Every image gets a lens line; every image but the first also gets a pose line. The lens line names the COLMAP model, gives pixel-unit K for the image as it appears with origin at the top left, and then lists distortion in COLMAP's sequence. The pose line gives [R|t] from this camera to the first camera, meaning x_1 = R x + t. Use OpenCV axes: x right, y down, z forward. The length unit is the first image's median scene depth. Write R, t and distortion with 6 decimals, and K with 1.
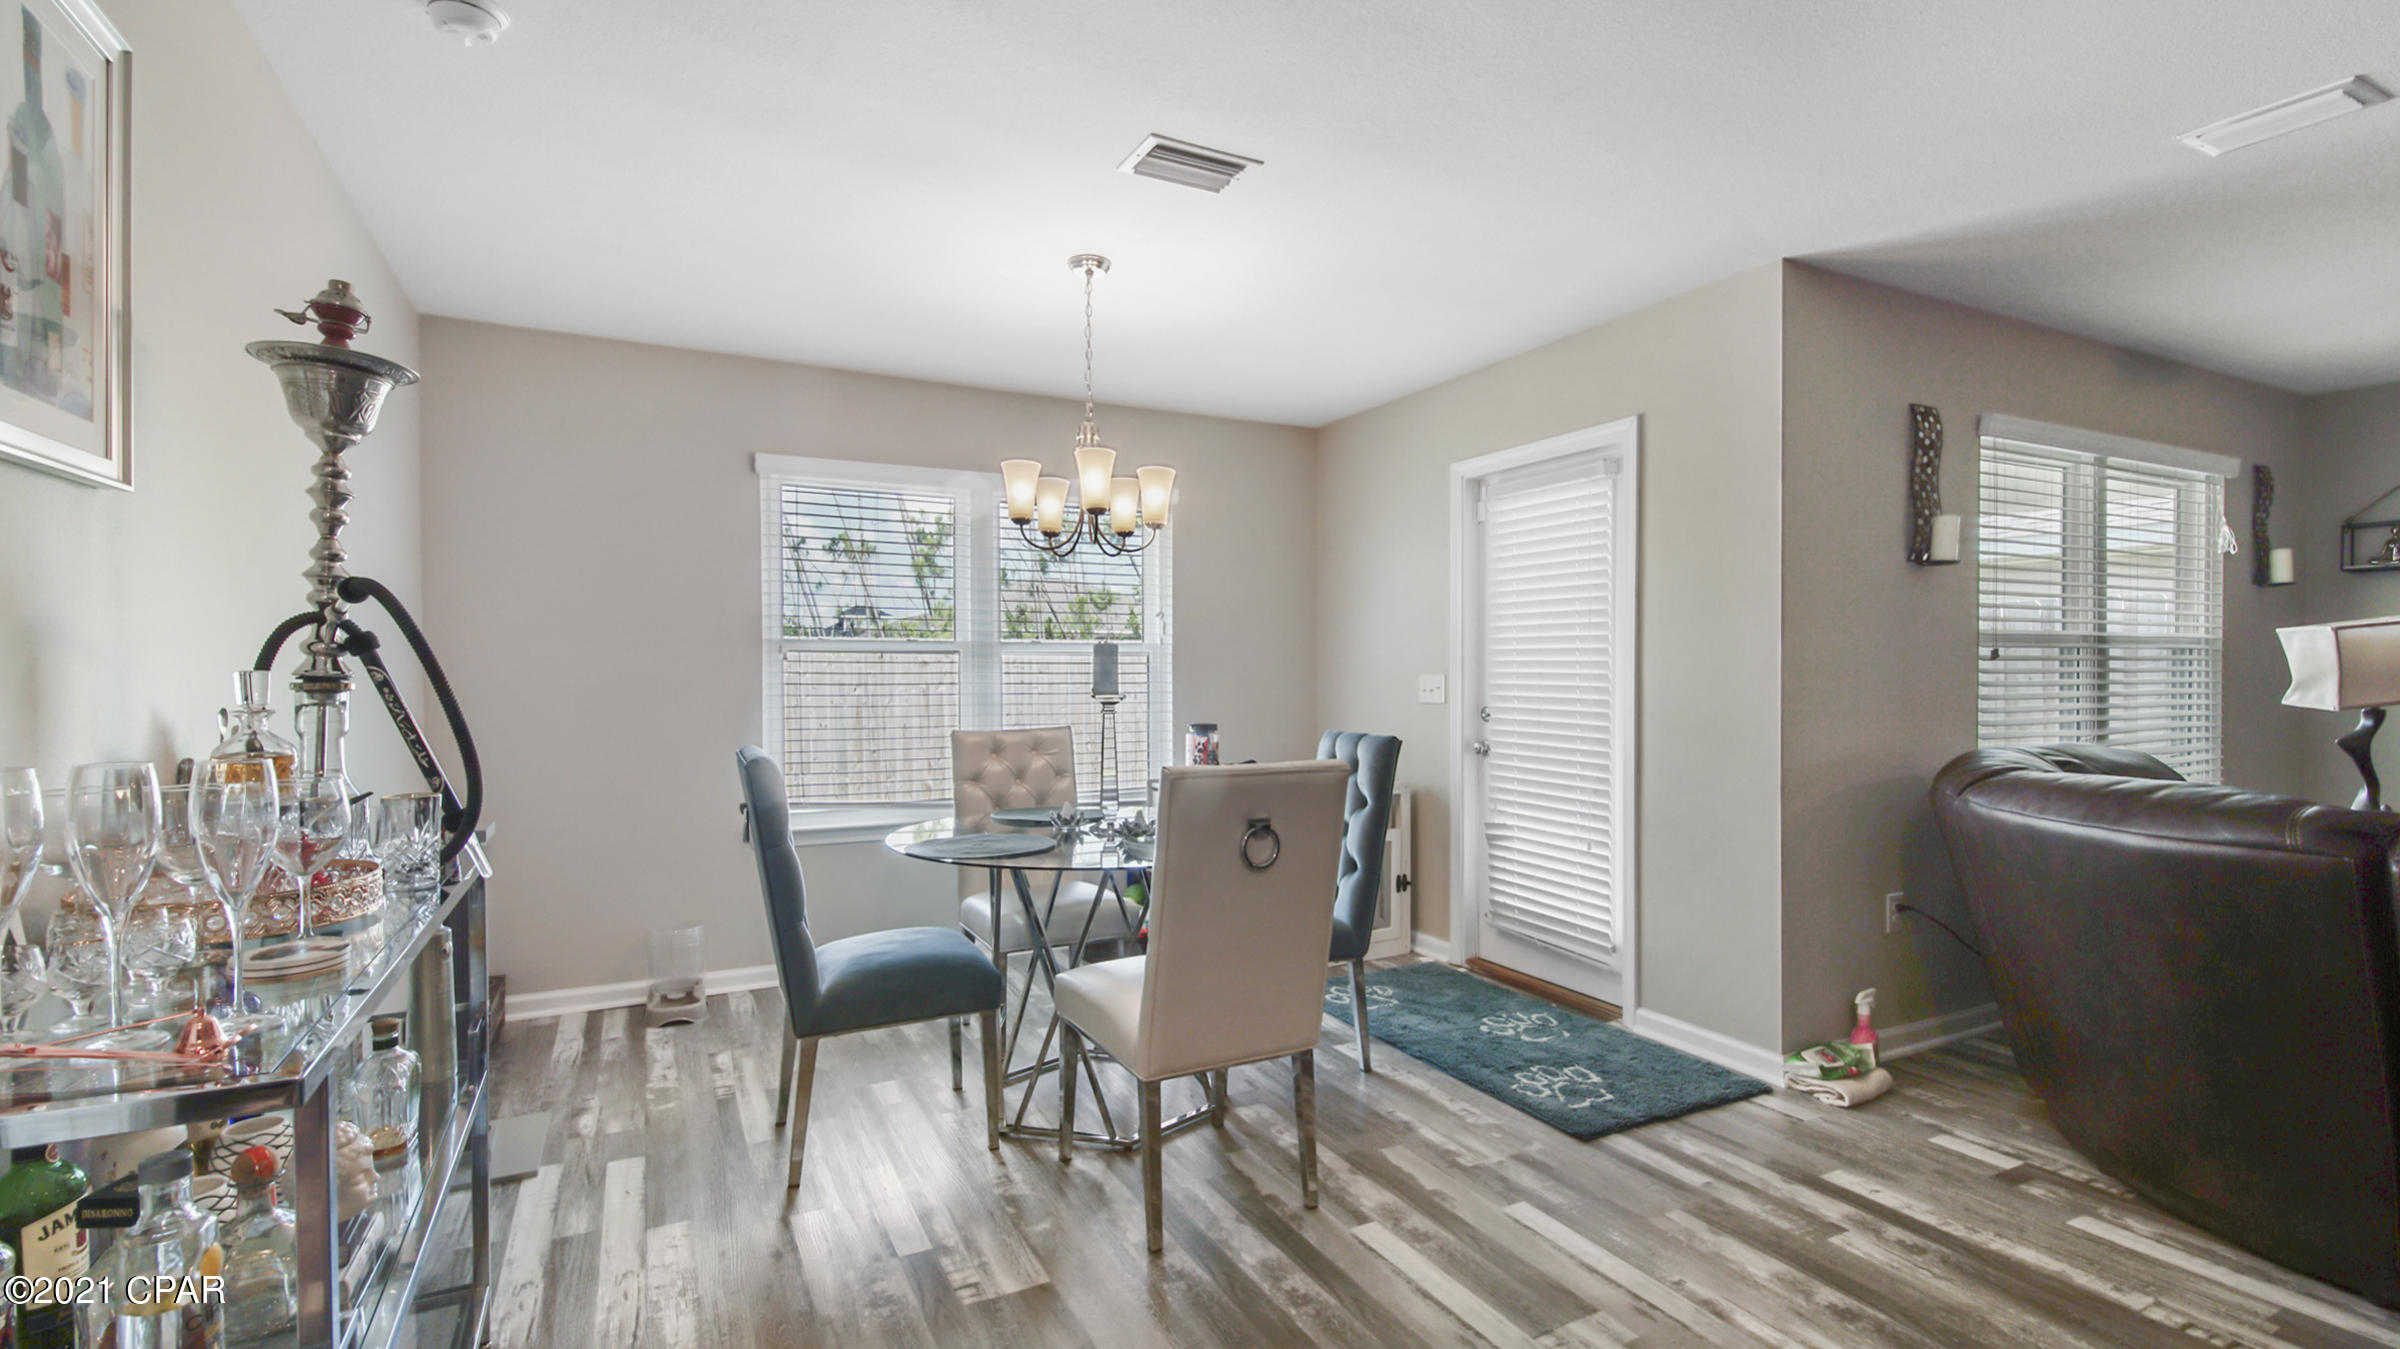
lens RADIAL K [[1064.4, 0, 1194.5], [0, 1064.4, 671.3], [0, 0, 1]] dist [0.017731, -0.000563]
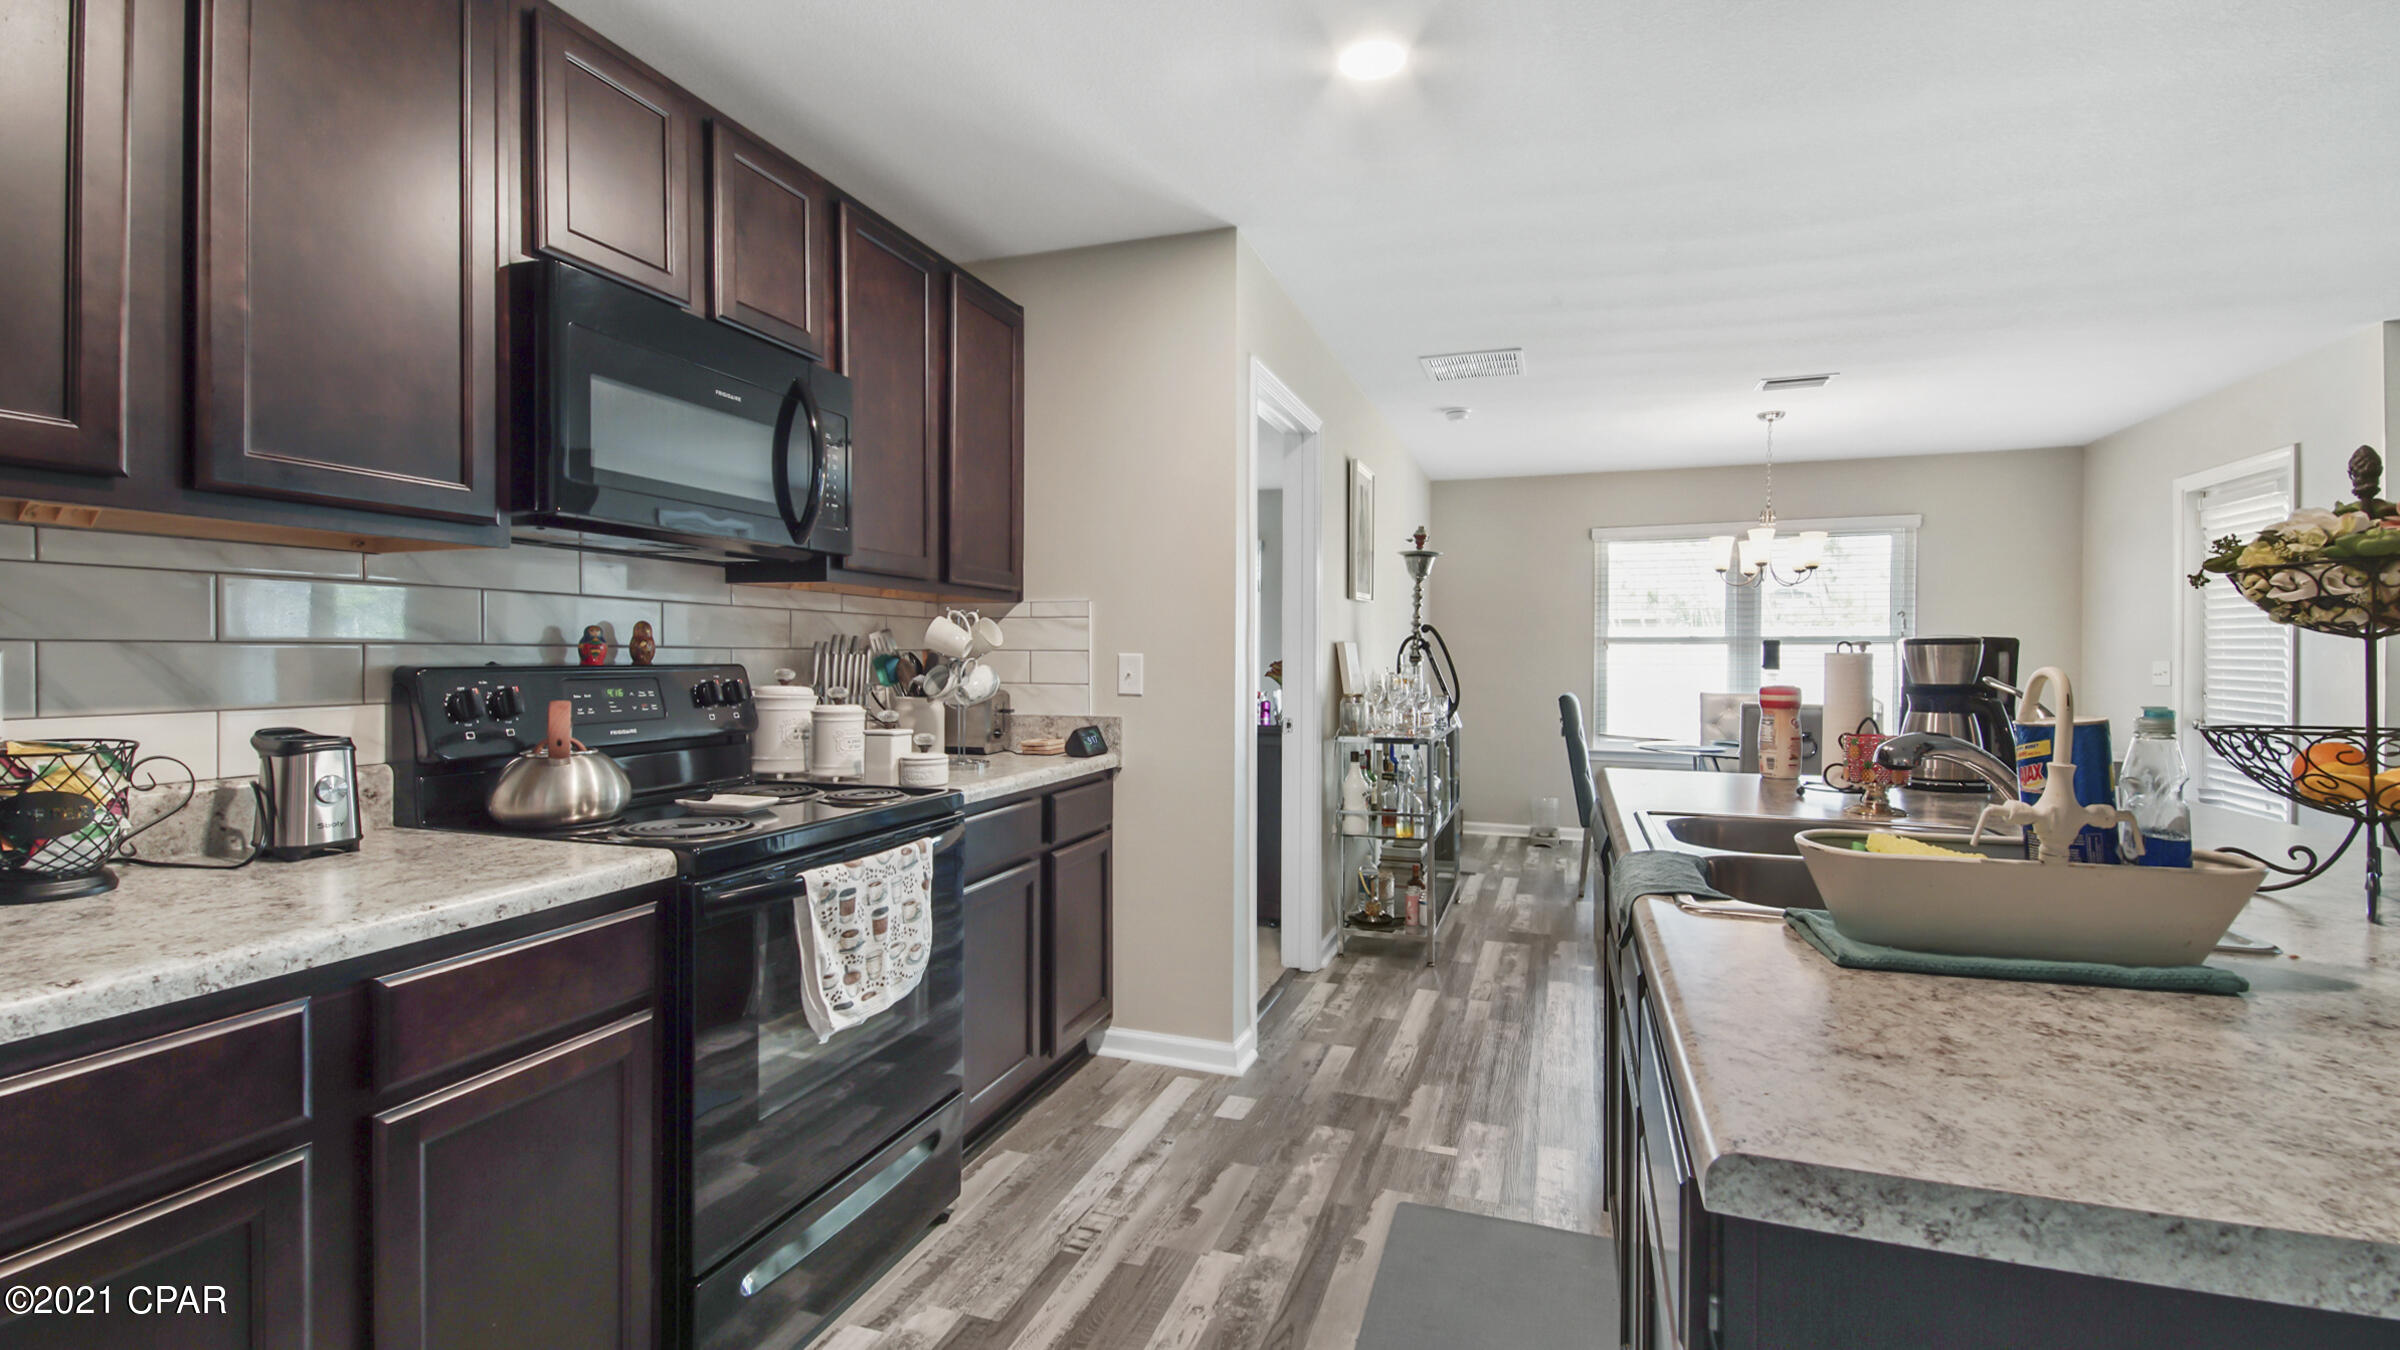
lens RADIAL K [[1064.4, 0, 1194.5], [0, 1064.4, 671.8], [0, 0, 1]] dist [0.017731, -0.000563]
pose [[0.686061, 0.014831, -0.727392, 0.671198], [-0.004609, 0.999861, 0.016040, 0.001907], [0.727529, -0.007652, 0.686034, -1.068829]]
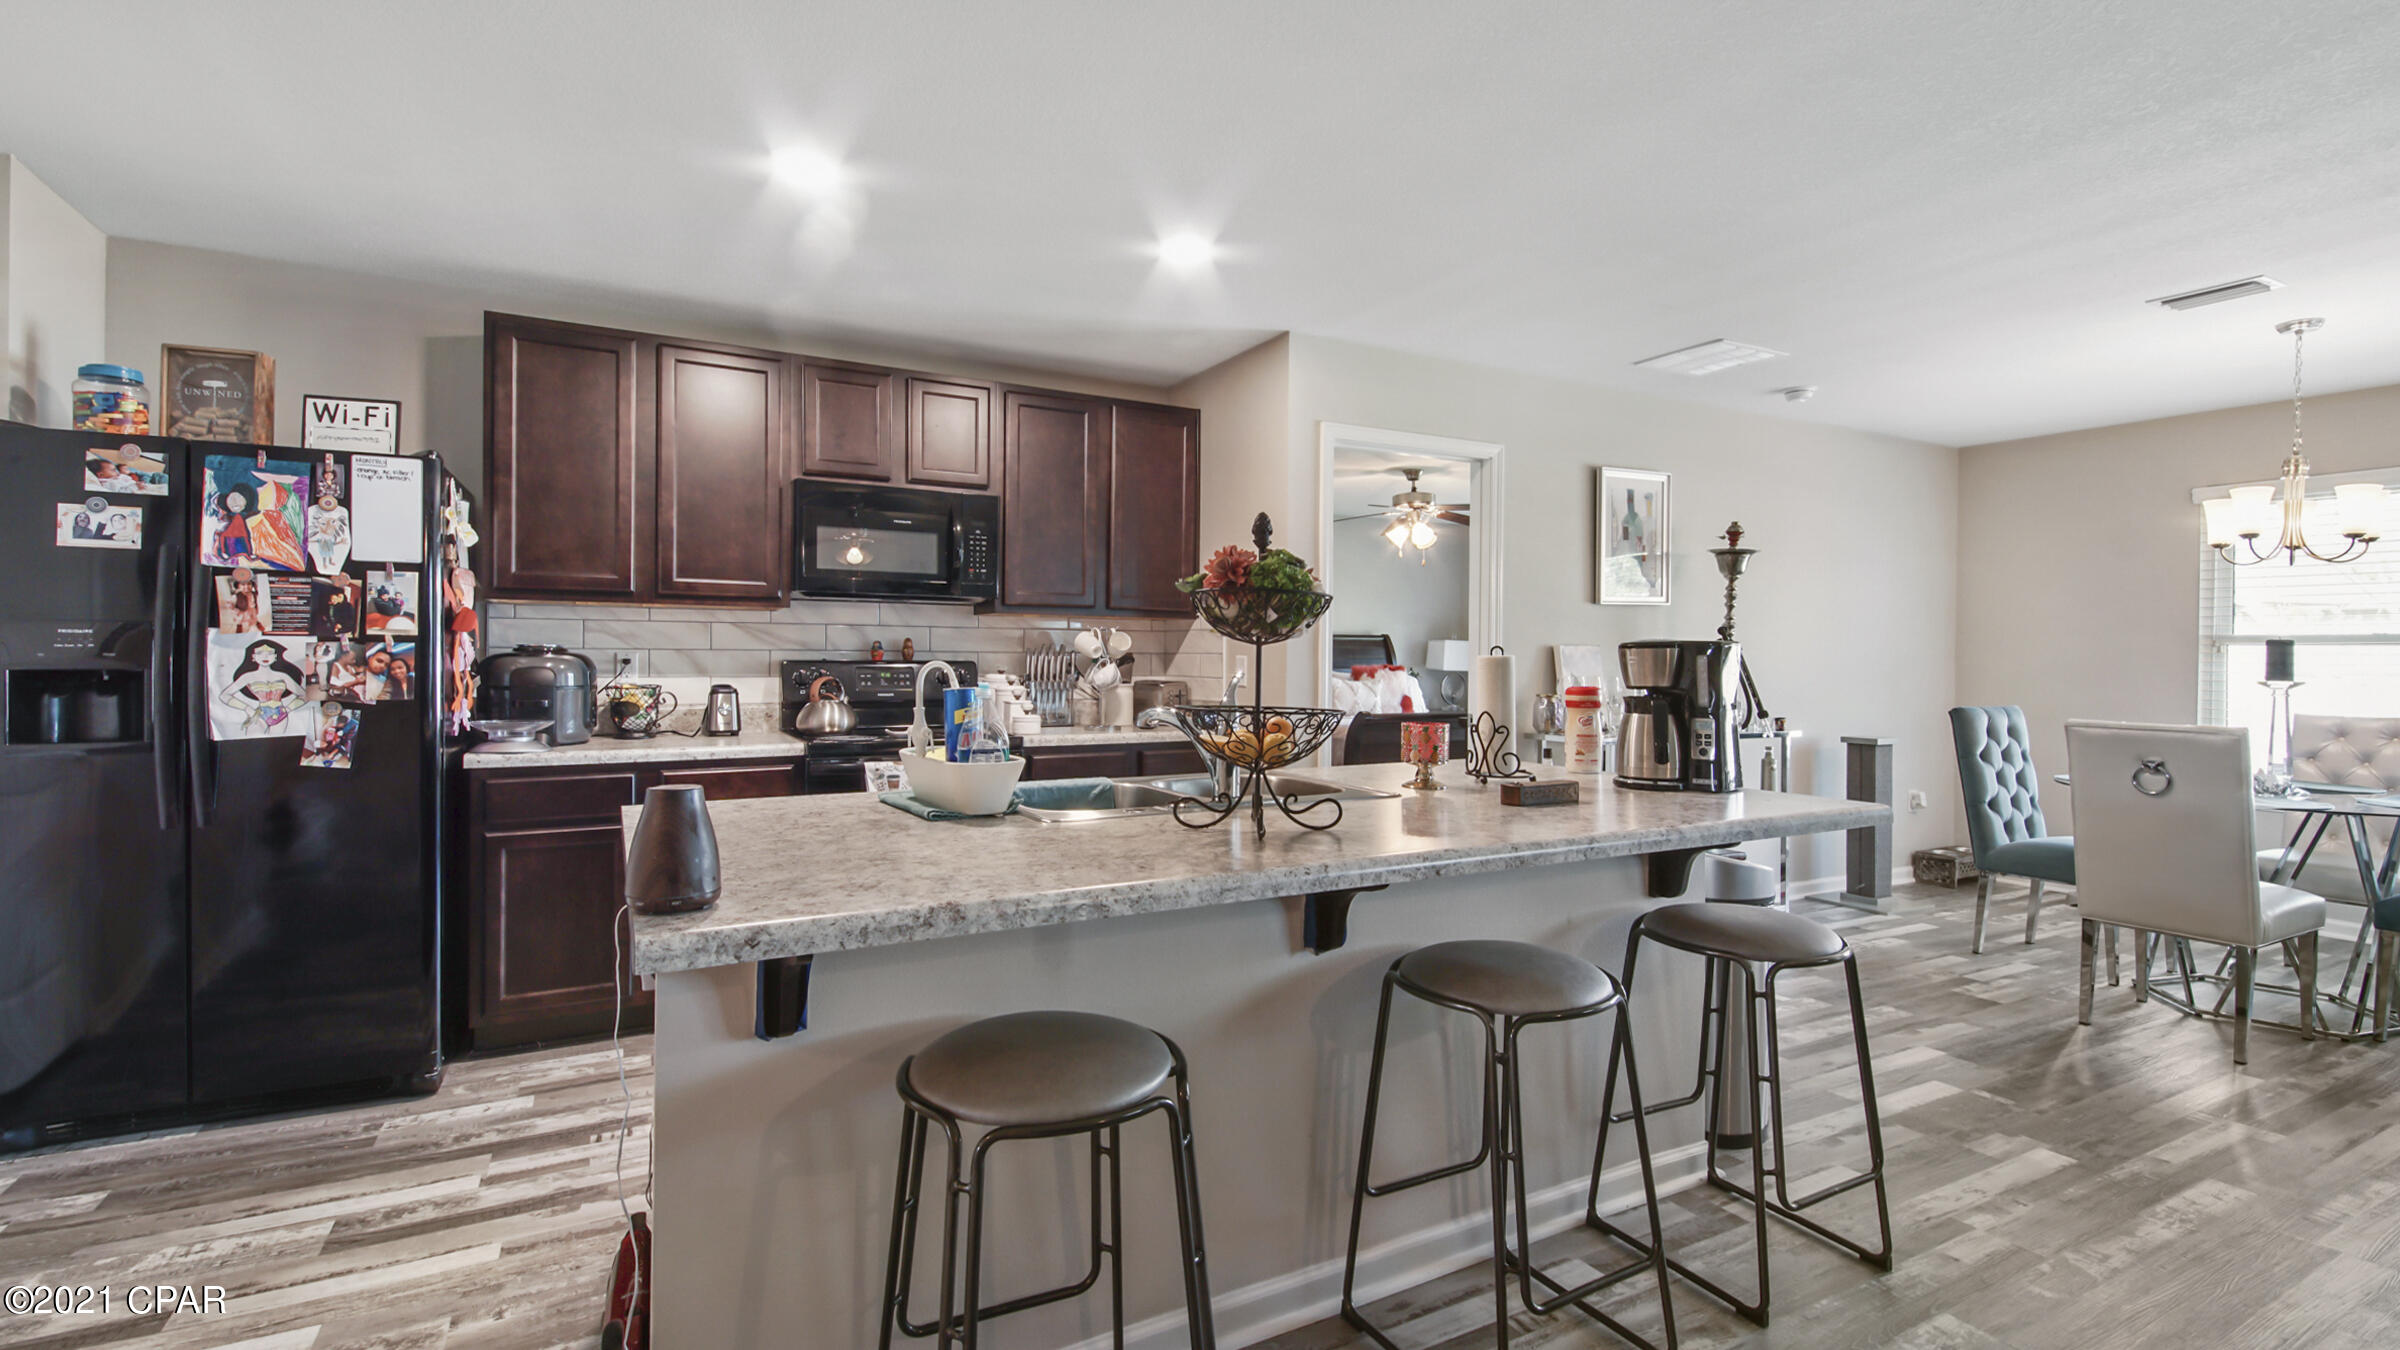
lens RADIAL K [[1064.4, 0, 1194.5], [0, 1064.4, 671.8], [0, 0, 1]] dist [0.017731, -0.000563]
pose [[0.022946, 0.018209, -0.999571, 1.431549], [-0.006481, 0.999816, 0.018065, -0.003558], [0.999716, 0.006064, 0.023060, -0.354570]]
